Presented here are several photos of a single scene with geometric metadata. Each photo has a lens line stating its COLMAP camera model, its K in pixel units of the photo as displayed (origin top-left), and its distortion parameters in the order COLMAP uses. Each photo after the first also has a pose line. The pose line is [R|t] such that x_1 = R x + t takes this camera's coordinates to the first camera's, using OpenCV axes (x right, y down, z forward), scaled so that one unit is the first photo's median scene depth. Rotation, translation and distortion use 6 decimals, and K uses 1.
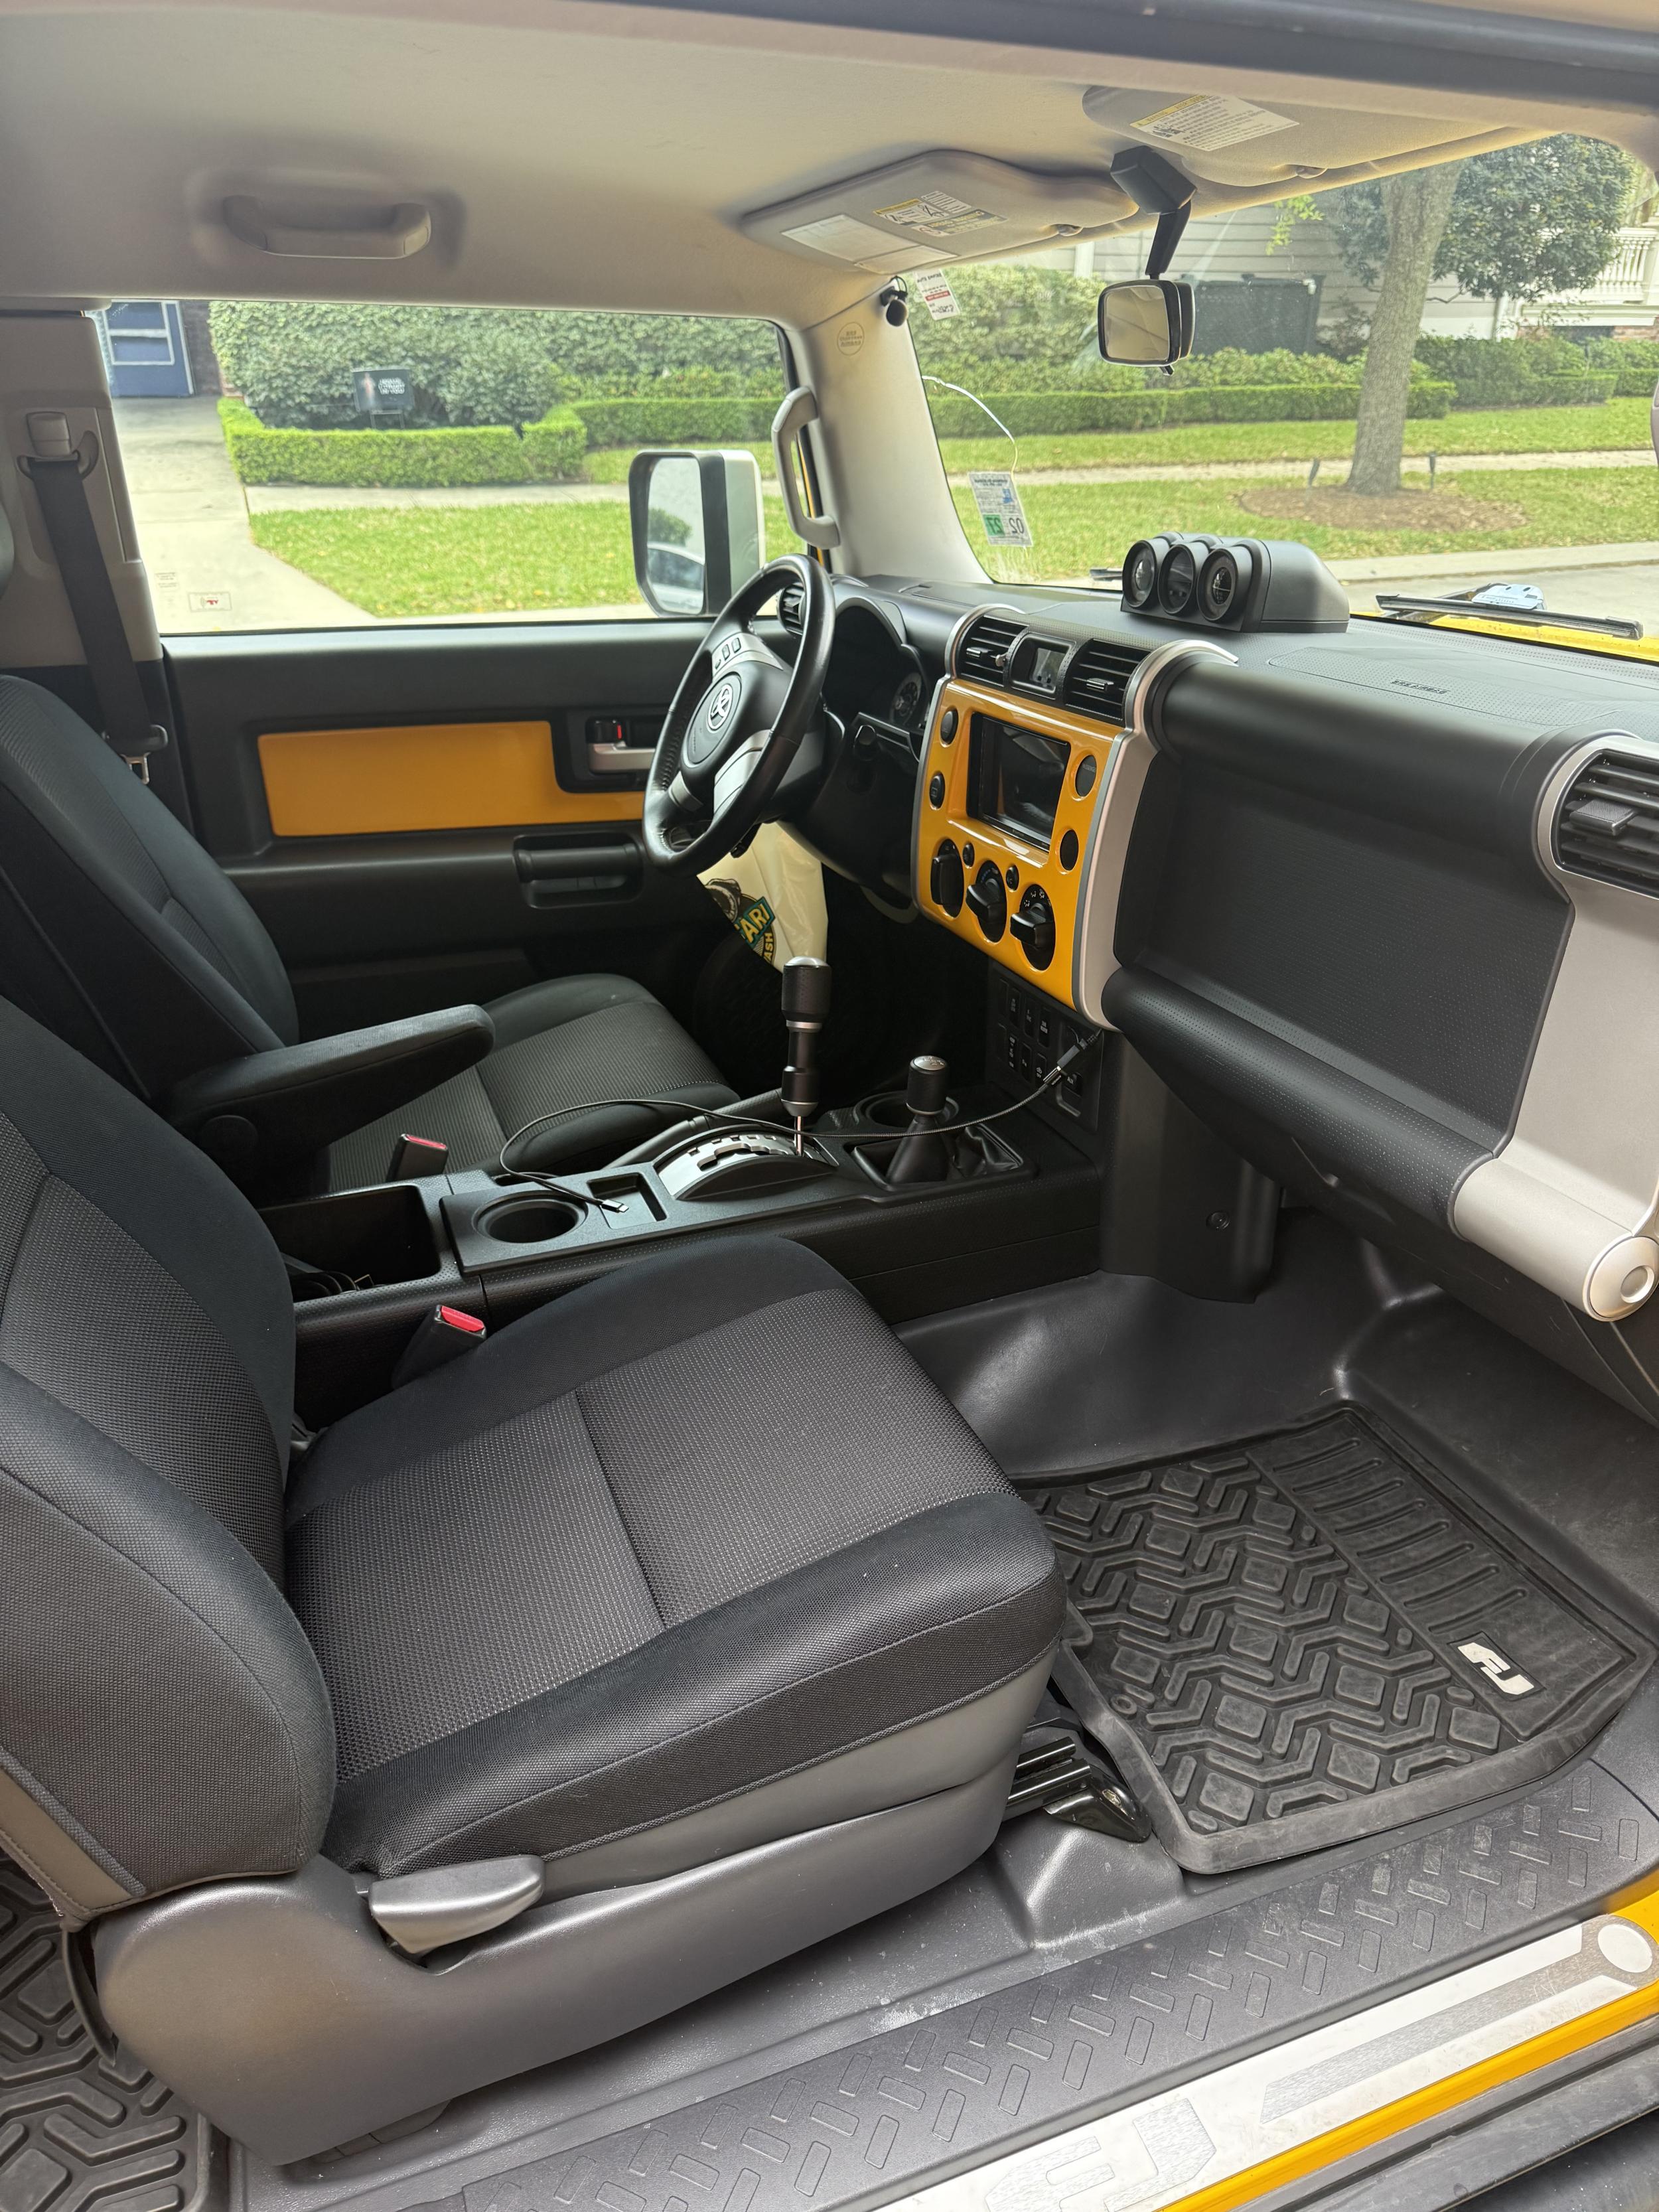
lens RADIAL K [[1597.2, 0, 853.3], [0, 1597.2, 1098.8], [0, 0, 1]] dist [0.043777, -0.037064]
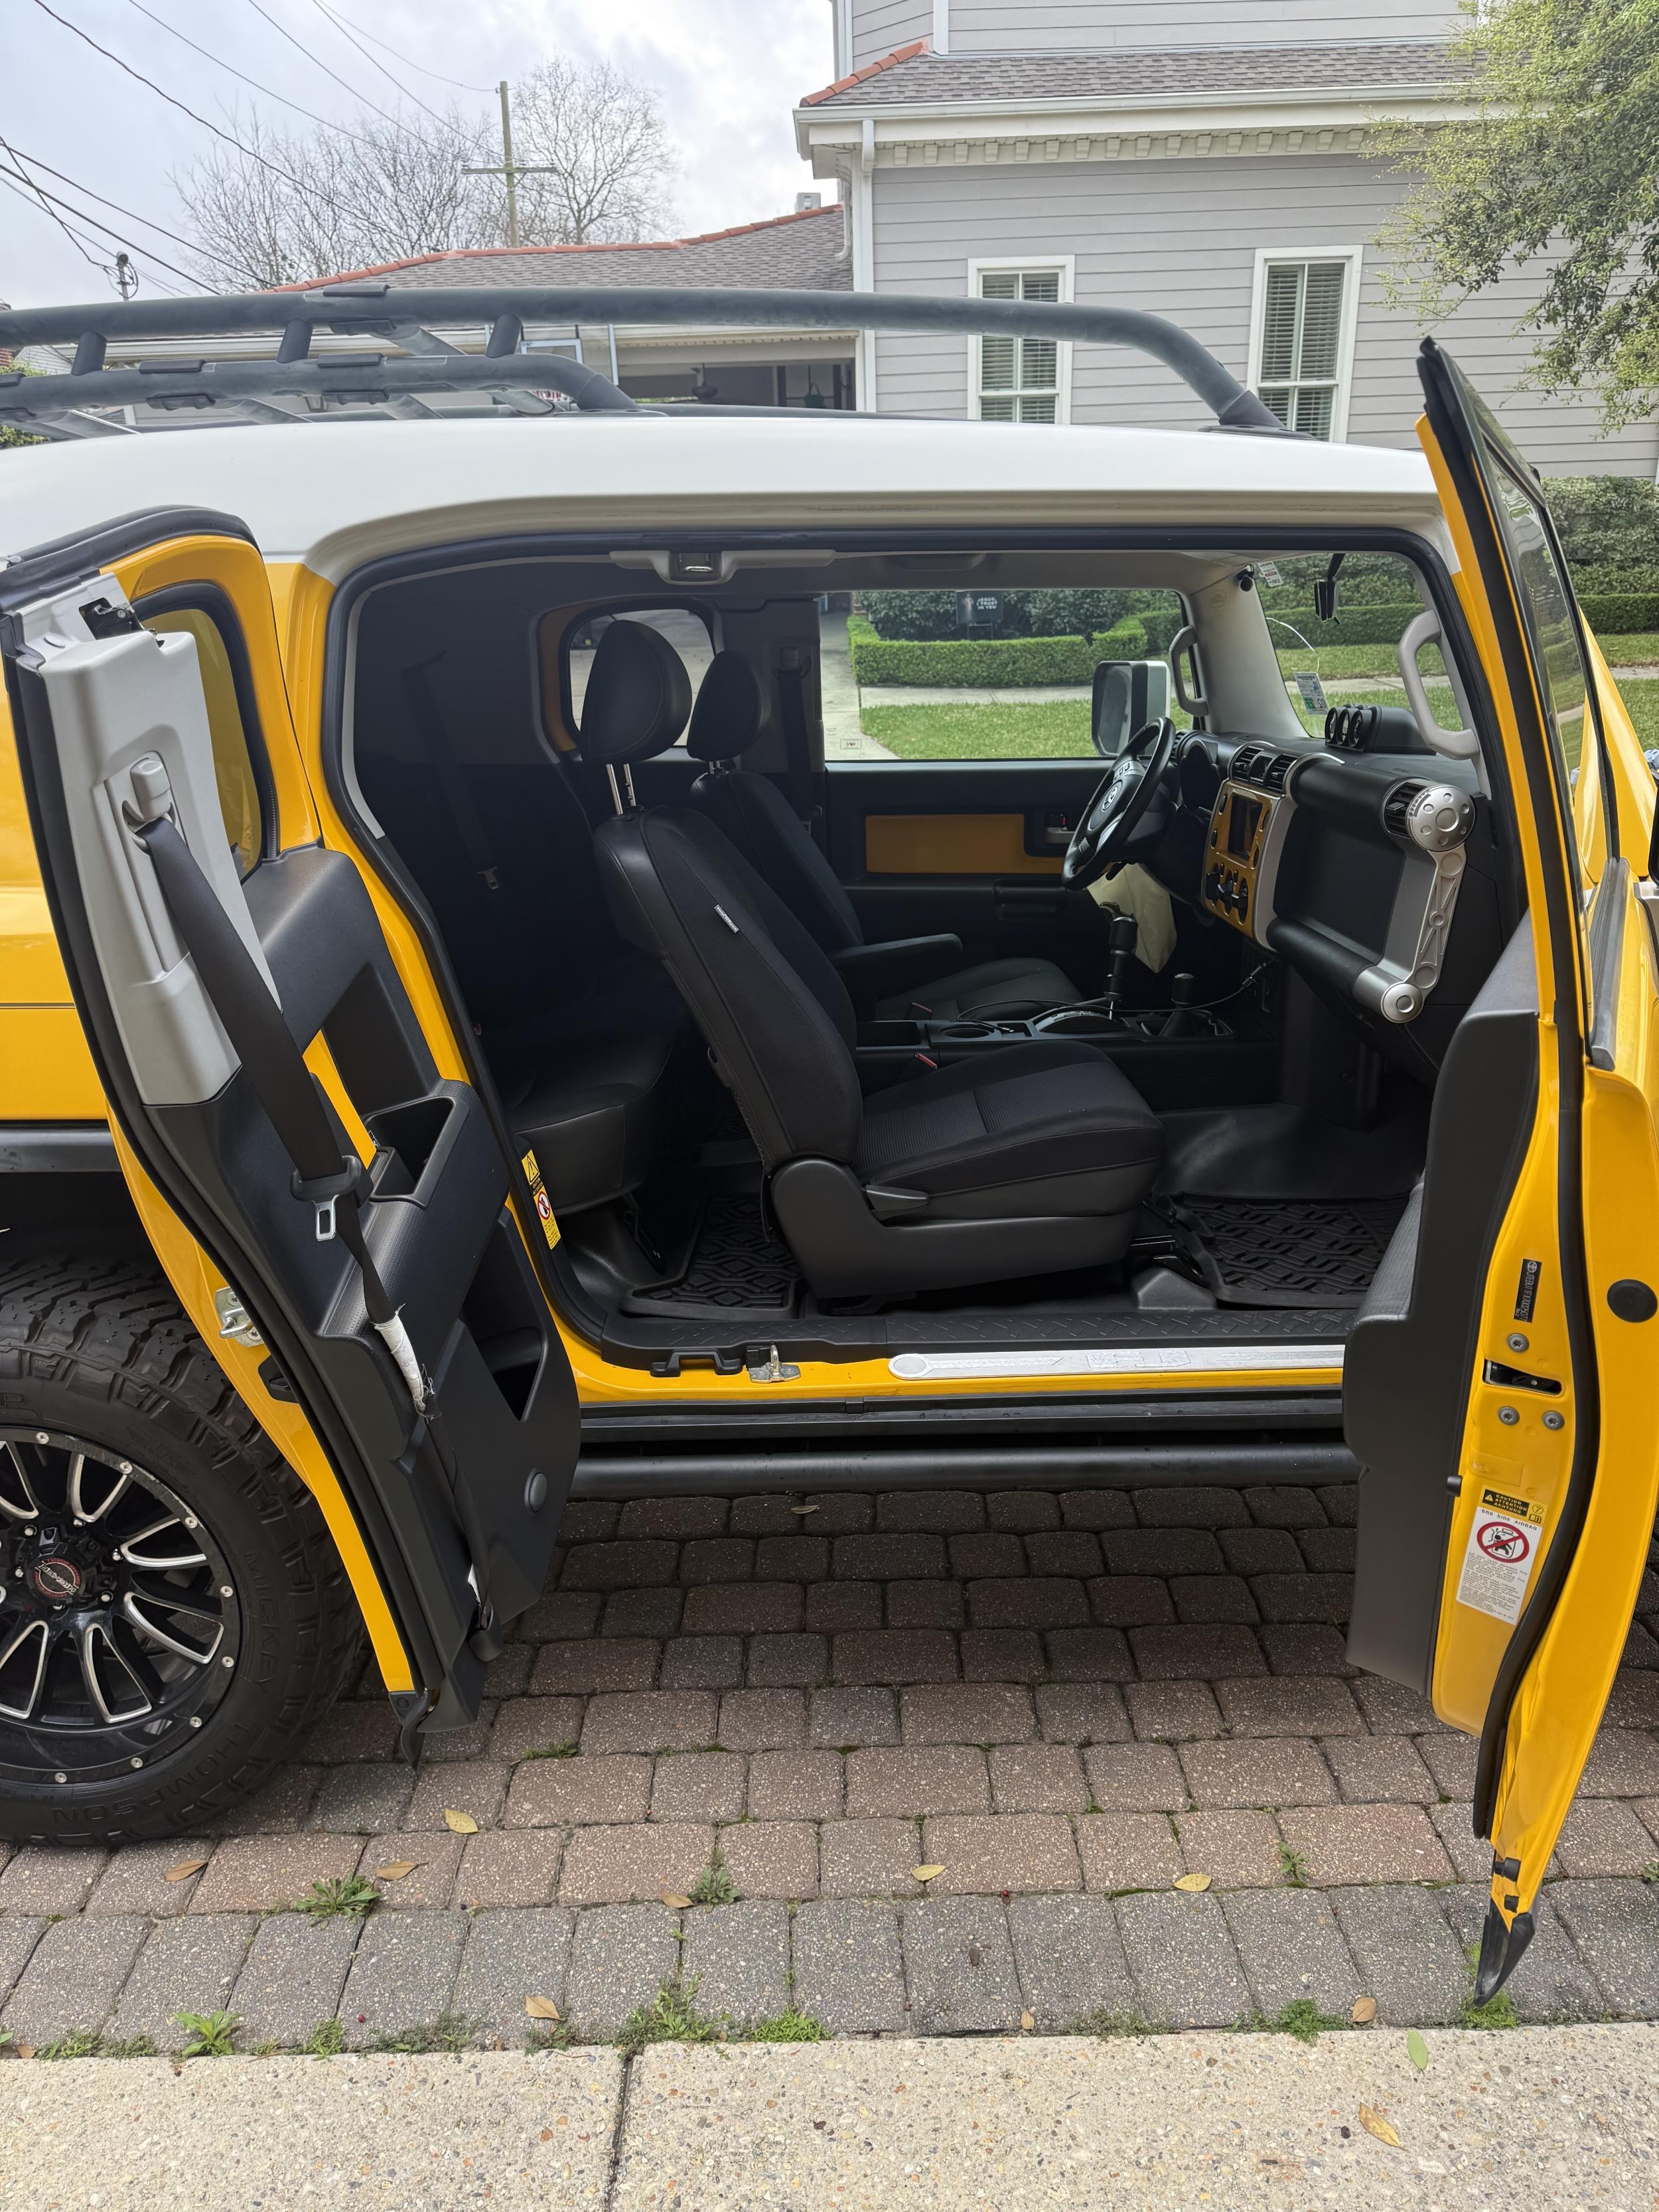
lens RADIAL K [[1597.2, 0, 814.7], [0, 1597.2, 1110.6], [0, 0, 1]] dist [0.043777, -0.037064]
pose [[0.934804, 0.091932, -0.343059, 0.218132], [-0.127416, 0.988427, -0.082321, 0.250371], [0.331521, 0.120665, 0.935700, -0.643979]]
